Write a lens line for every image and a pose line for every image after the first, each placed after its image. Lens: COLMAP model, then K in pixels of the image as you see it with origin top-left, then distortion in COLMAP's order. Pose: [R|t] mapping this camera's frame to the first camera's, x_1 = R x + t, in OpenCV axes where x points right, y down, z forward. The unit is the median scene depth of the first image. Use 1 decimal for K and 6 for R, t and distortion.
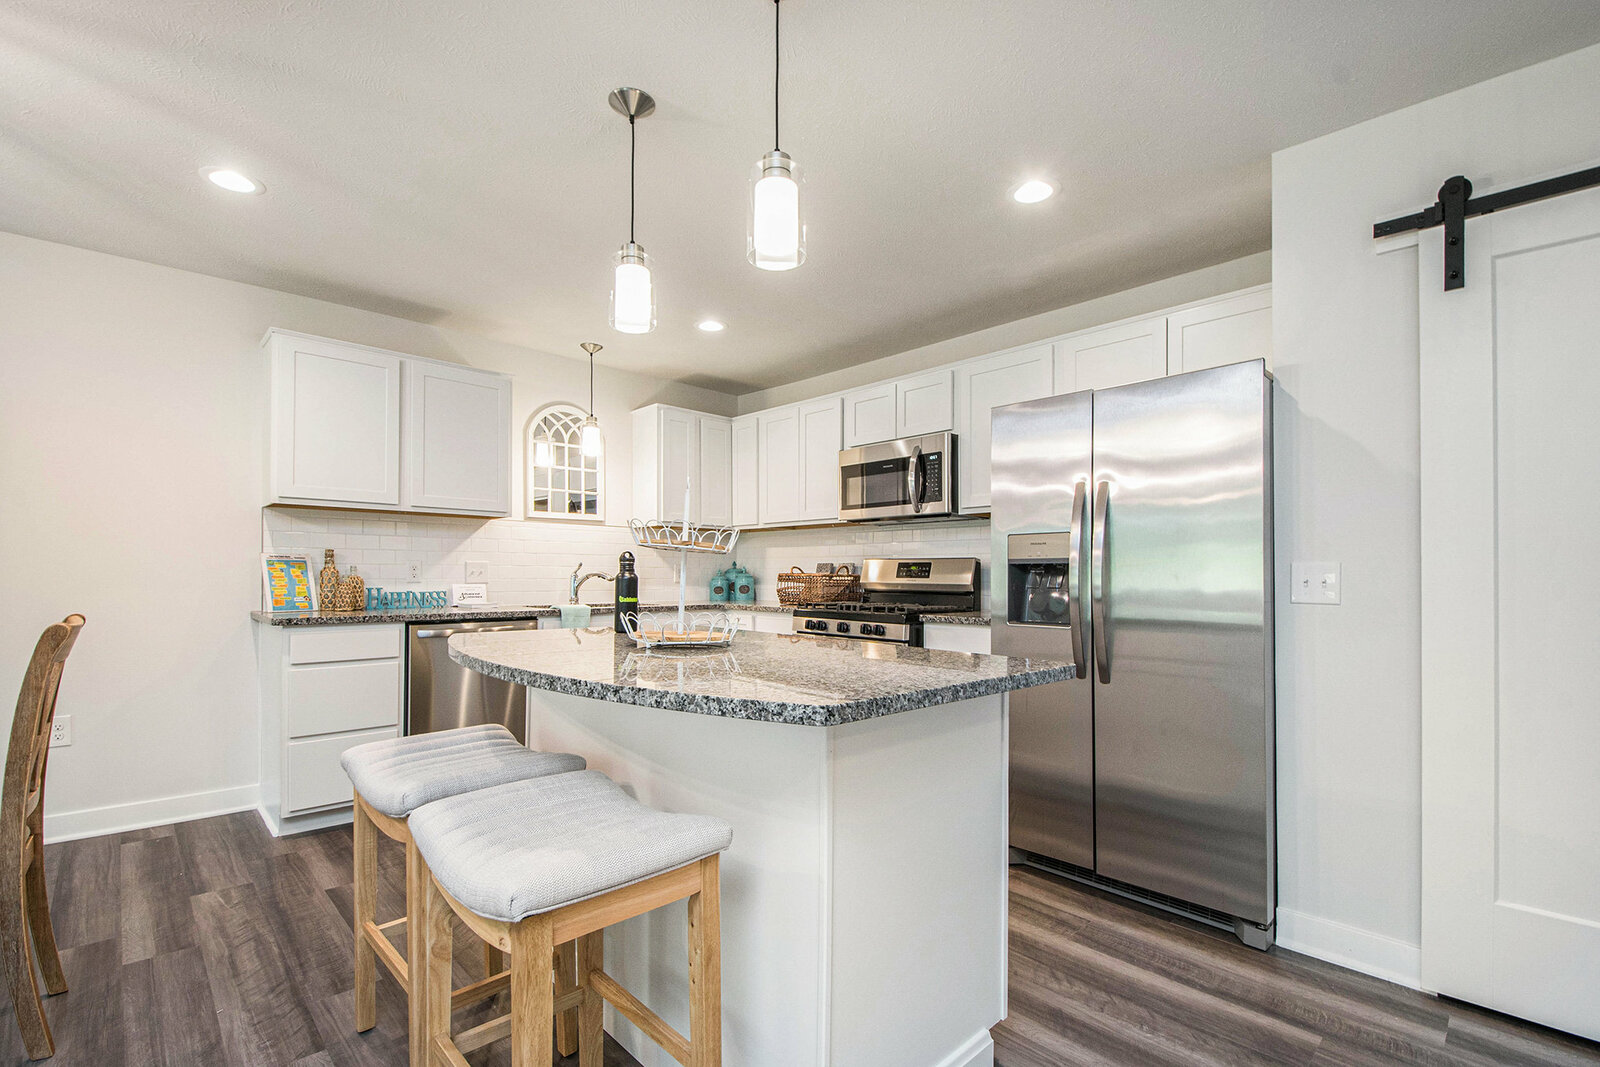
lens RADIAL K [[710.7, 0, 799.9], [0, 710.7, 577.1], [0, 0, 1]] dist [0.011639, -0.017704]
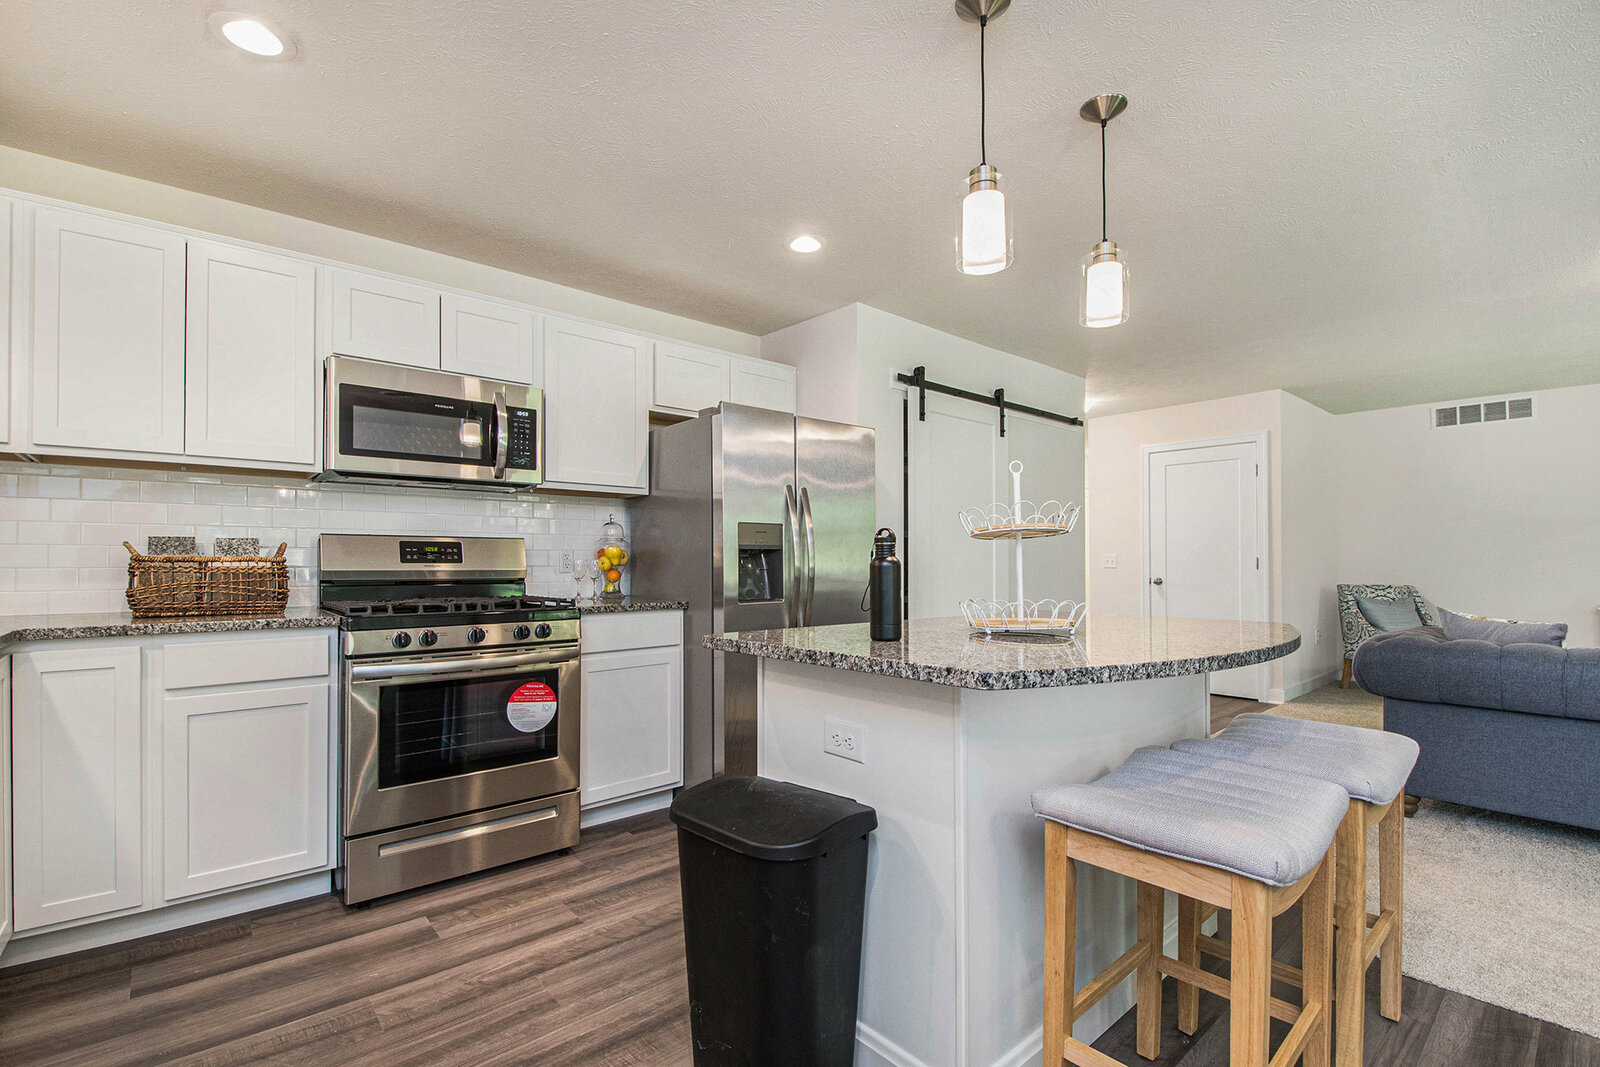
lens RADIAL K [[703.7, 0, 780.2], [0, 703.7, 556.0], [0, 0, 1]] dist [0.002628, -0.015582]
pose [[0.074166, 0.001448, 0.997245, -0.619665], [0.001640, 0.999997, -0.001574, -0.004618], [-0.997245, 0.001752, 0.074164, 0.676292]]
